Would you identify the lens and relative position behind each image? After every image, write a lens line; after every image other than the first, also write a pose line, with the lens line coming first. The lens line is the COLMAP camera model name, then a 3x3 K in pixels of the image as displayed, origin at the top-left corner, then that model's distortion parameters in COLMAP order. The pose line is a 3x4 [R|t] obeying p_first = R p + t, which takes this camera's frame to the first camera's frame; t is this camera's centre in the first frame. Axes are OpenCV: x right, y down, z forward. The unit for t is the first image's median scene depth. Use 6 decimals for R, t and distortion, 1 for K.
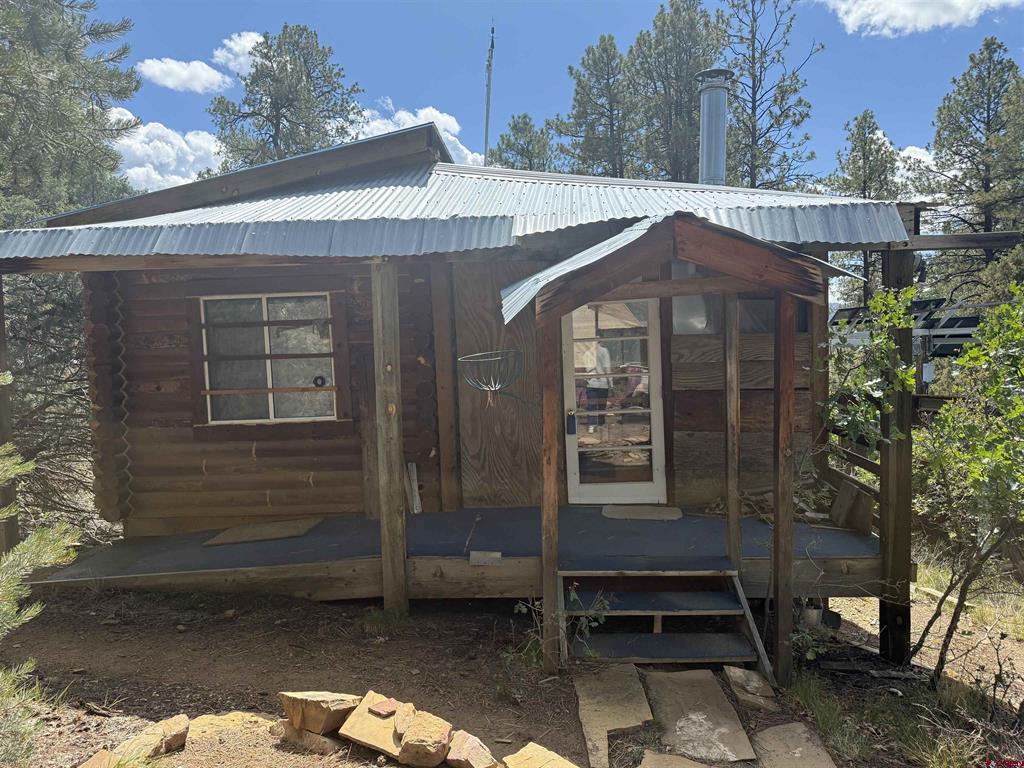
lens RADIAL K [[716.5, 0, 508.8], [0, 716.5, 392.3], [0, 0, 1]] dist [0.073083, -0.082665]
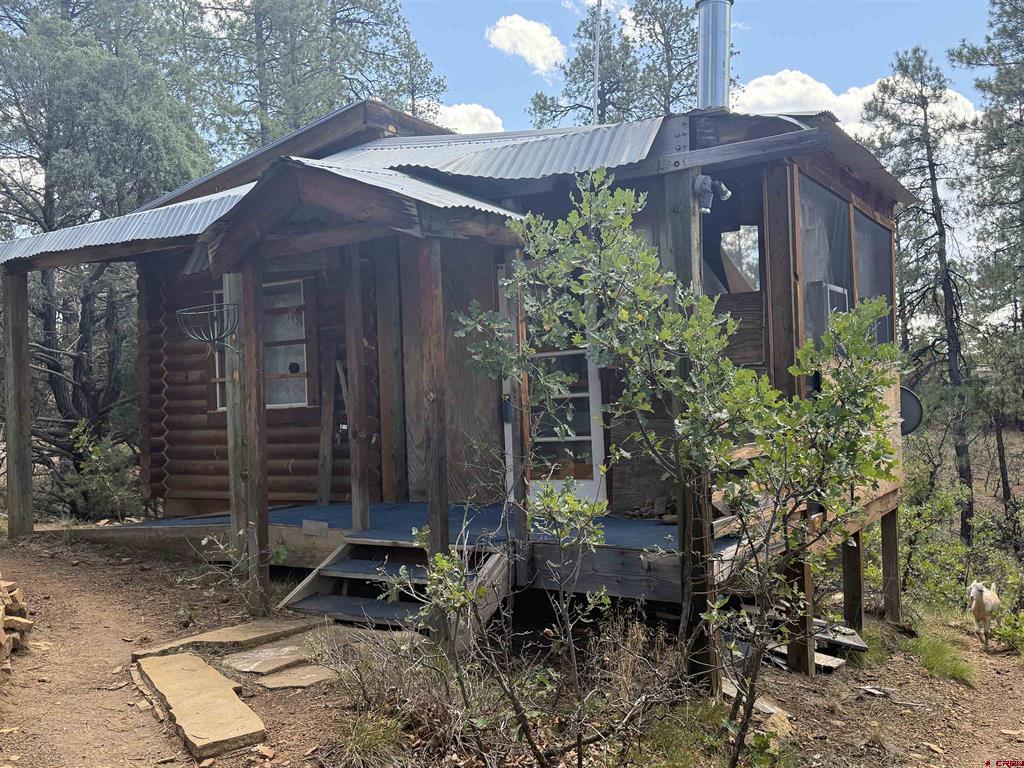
lens RADIAL K [[960.7, 0, 512.0], [0, 960.7, 384.0], [0, 0, 1]] dist [0.051872, -0.004212]
pose [[0.880679, -0.007966, -0.473646, 0.646386], [-0.024872, 0.997702, -0.063026, 0.085268], [0.473060, 0.067286, 0.878457, -0.039148]]
